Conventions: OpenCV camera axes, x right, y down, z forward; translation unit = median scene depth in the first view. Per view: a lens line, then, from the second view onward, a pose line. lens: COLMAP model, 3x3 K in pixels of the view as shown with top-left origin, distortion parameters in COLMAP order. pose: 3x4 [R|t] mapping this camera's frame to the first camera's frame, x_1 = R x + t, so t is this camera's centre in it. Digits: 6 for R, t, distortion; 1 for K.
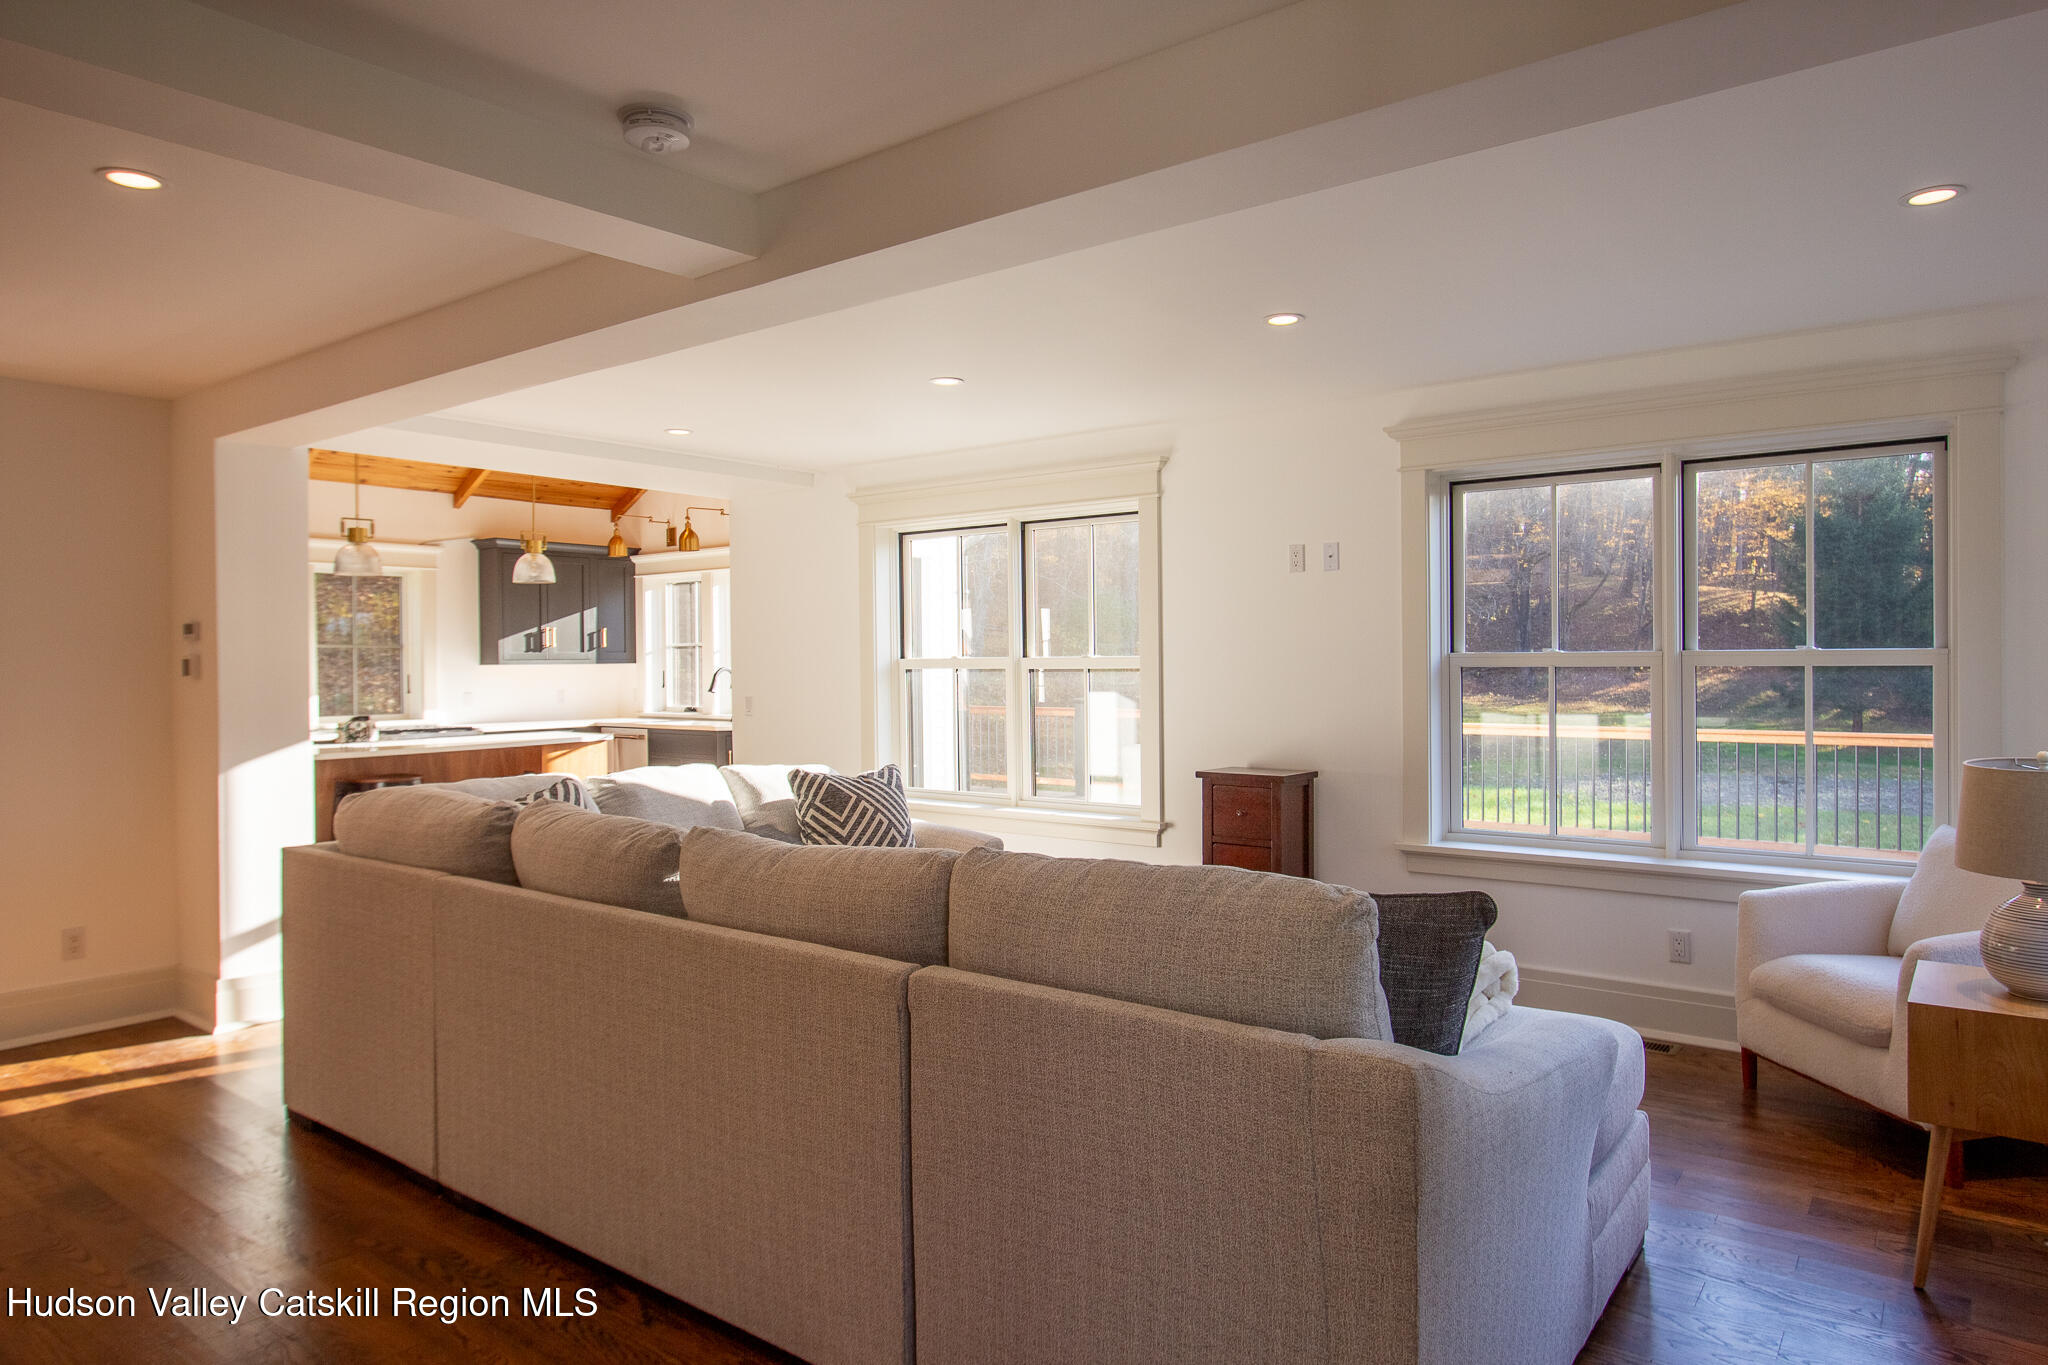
lens RADIAL K [[1265.9, 0, 1028.5], [0, 1265.9, 663.7], [0, 0, 1]] dist [-0.009177, -0.000878]
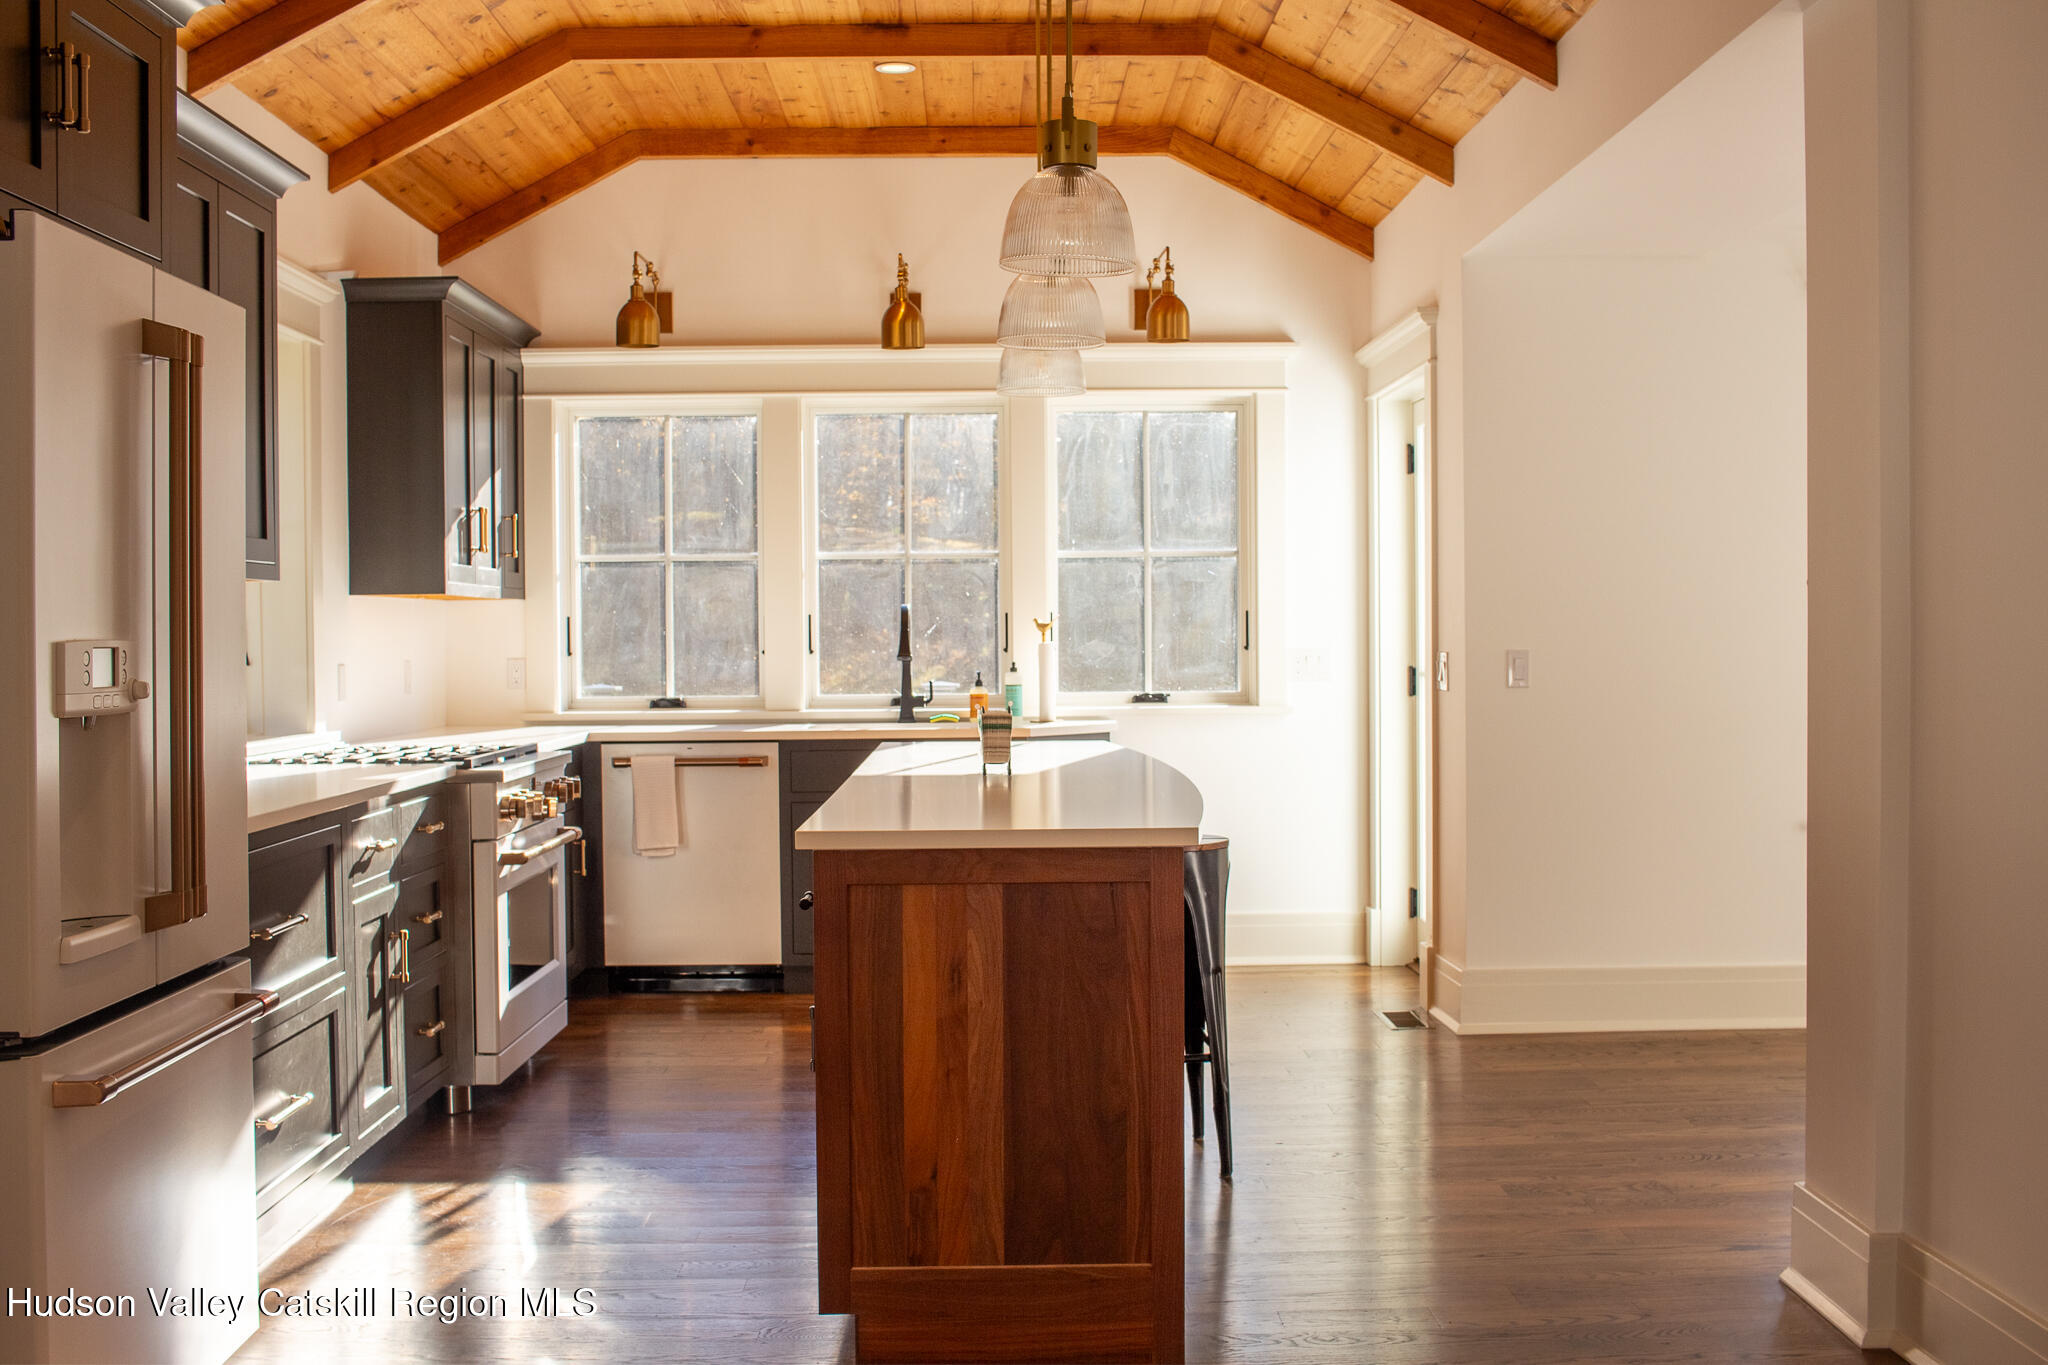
lens RADIAL K [[2293.2, 0, 1023.7], [0, 2293.2, 685.4], [0, 0, 1]] dist [-0.097000, 0.000000]
pose [[0.780180, -0.011186, 0.625455, -0.685298], [0.003263, 0.999899, 0.013813, 0.019308], [-0.625546, -0.008735, 0.780138, 0.302531]]
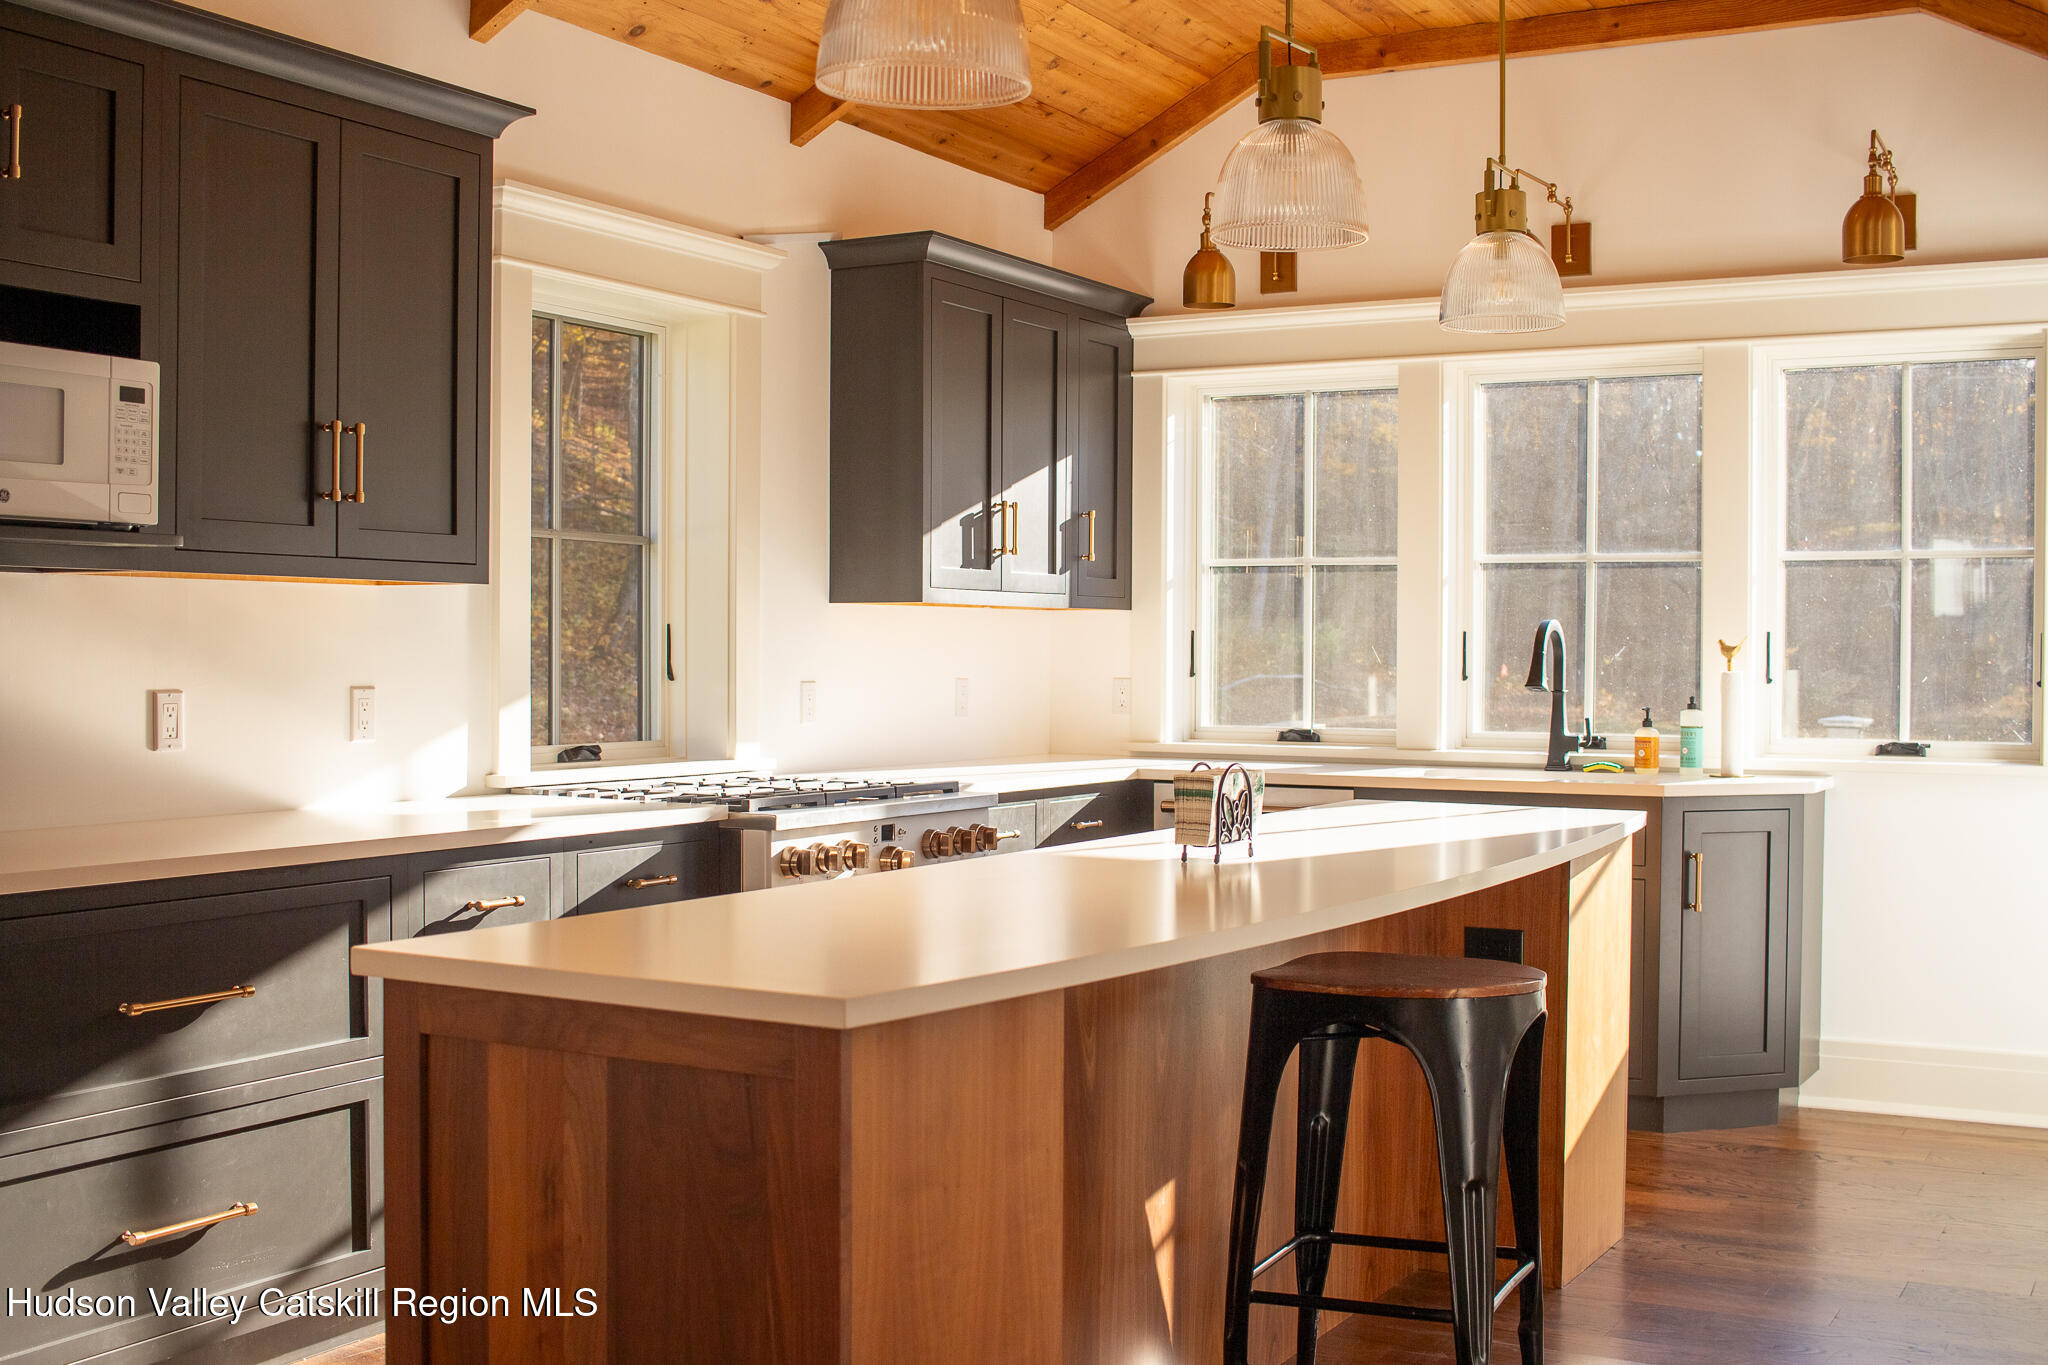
lens RADIAL K [[2293.2, 0, 1021.8], [0, 2293.2, 674.2], [0, 0, 1]] dist [-0.097000, 0.000000]
pose [[0.989248, 0.014098, 0.145569, -0.454184], [-0.015059, 0.999871, 0.005500, 0.015697], [-0.145473, -0.007633, 0.989333, 0.356864]]
